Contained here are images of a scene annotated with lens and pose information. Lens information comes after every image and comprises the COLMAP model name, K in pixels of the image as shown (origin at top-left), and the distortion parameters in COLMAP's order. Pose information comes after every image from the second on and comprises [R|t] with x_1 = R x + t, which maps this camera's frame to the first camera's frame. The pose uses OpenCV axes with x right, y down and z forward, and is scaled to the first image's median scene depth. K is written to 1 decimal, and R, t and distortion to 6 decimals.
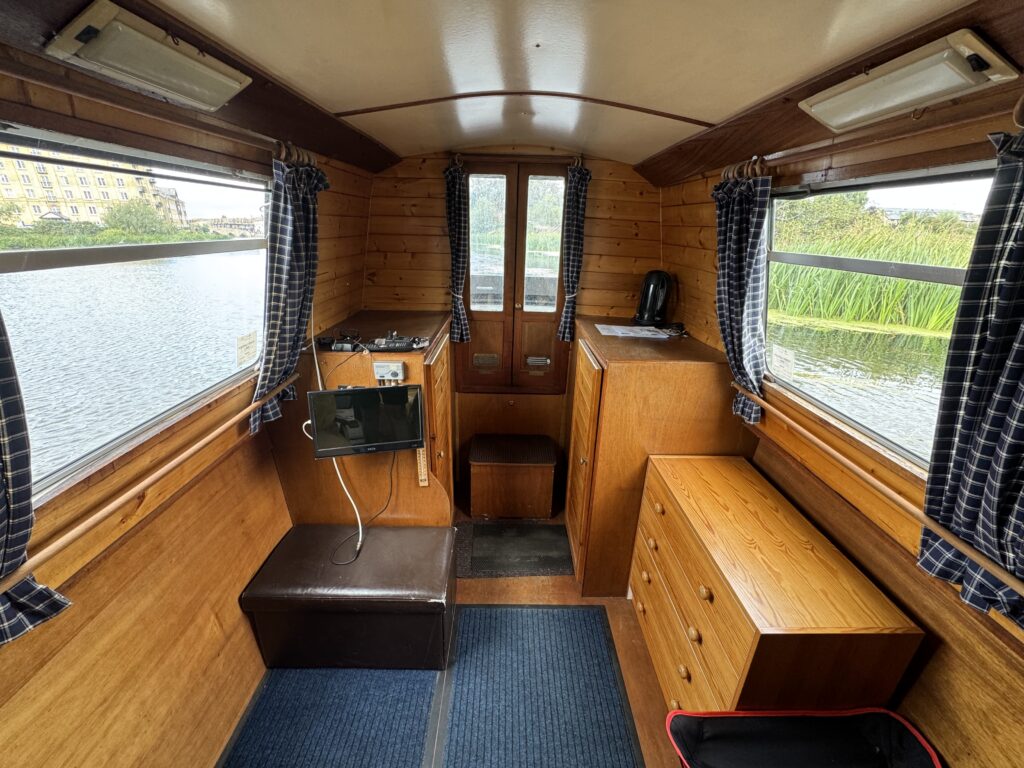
lens RADIAL K [[406.8, 0, 514.1], [0, 406.8, 384.5], [0, 0, 1]] dist [-0.002045, 0.000343]
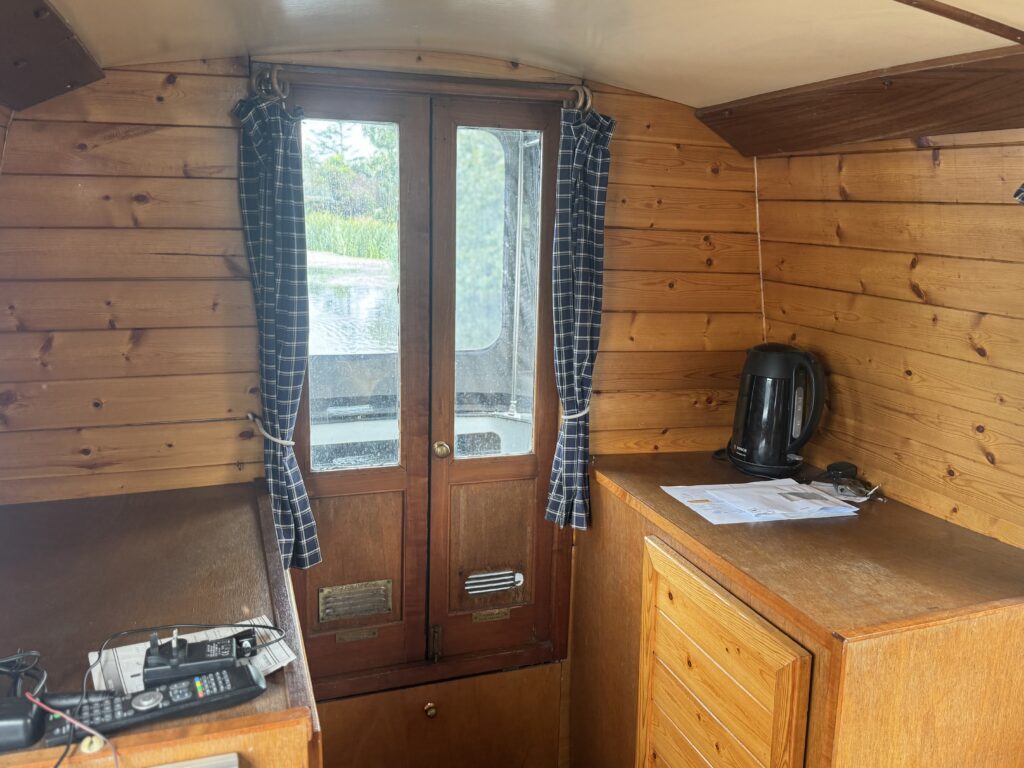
lens RADIAL K [[864.8, 0, 508.6], [0, 864.8, 384.7], [0, 0, 1]] dist [0.067931, -0.078608]
pose [[0.946829, -0.071754, 0.313635, -0.187770], [0.119061, 0.983753, -0.134366, -0.143310], [-0.298898, 0.164563, 0.939989, 0.227688]]
